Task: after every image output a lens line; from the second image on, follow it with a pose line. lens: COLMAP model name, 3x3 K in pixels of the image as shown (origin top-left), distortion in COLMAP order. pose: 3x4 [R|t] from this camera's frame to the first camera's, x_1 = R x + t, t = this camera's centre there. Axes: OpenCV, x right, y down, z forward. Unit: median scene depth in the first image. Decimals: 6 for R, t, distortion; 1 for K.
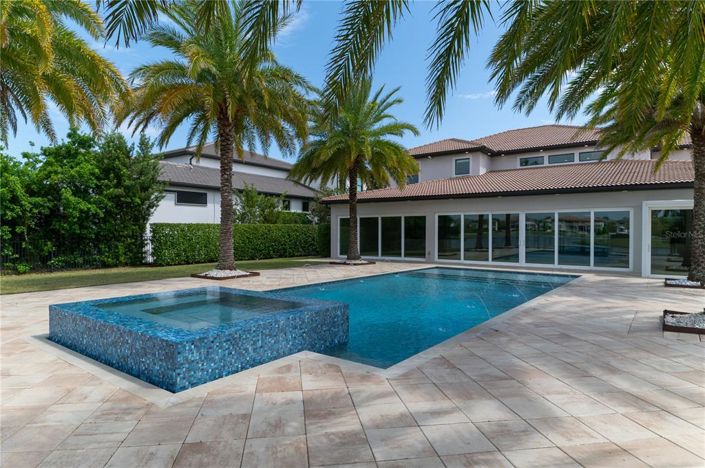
lens RADIAL K [[411.5, 0, 352.5], [0, 411.5, 234.0], [0, 0, 1]] dist [0.050814, -0.000731]
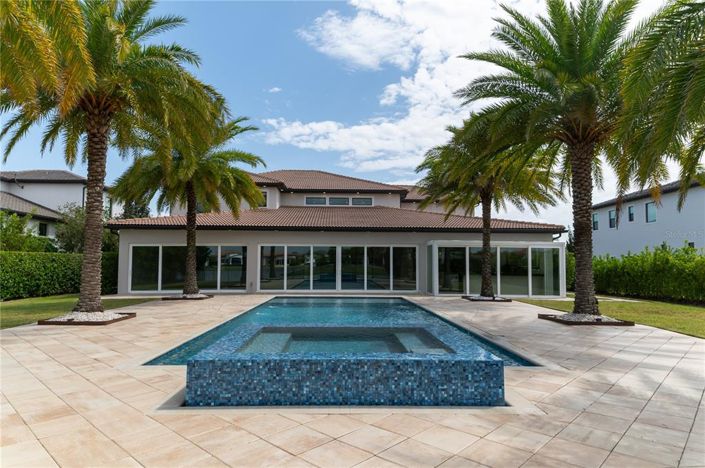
lens RADIAL K [[420.0, 0, 346.6], [0, 420.0, 235.1], [0, 0, 1]] dist [-0.023161, -0.001018]
pose [[0.780486, 0.043579, 0.623653, -0.288796], [0.002721, 0.997321, -0.073096, 0.003334], [-0.625168, 0.058747, 0.778276, 0.082860]]
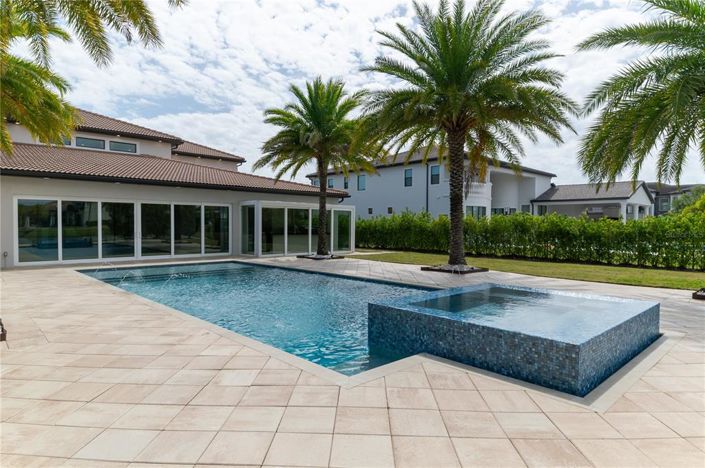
lens RADIAL K [[411.5, 0, 352.5], [0, 411.5, 234.0], [0, 0, 1]] dist [0.050814, -0.000731]
pose [[0.165331, -0.028308, 0.985832, -0.417147], [0.002813, 0.999597, 0.028231, -0.005340], [-0.986234, -0.001894, 0.165344, 0.357452]]
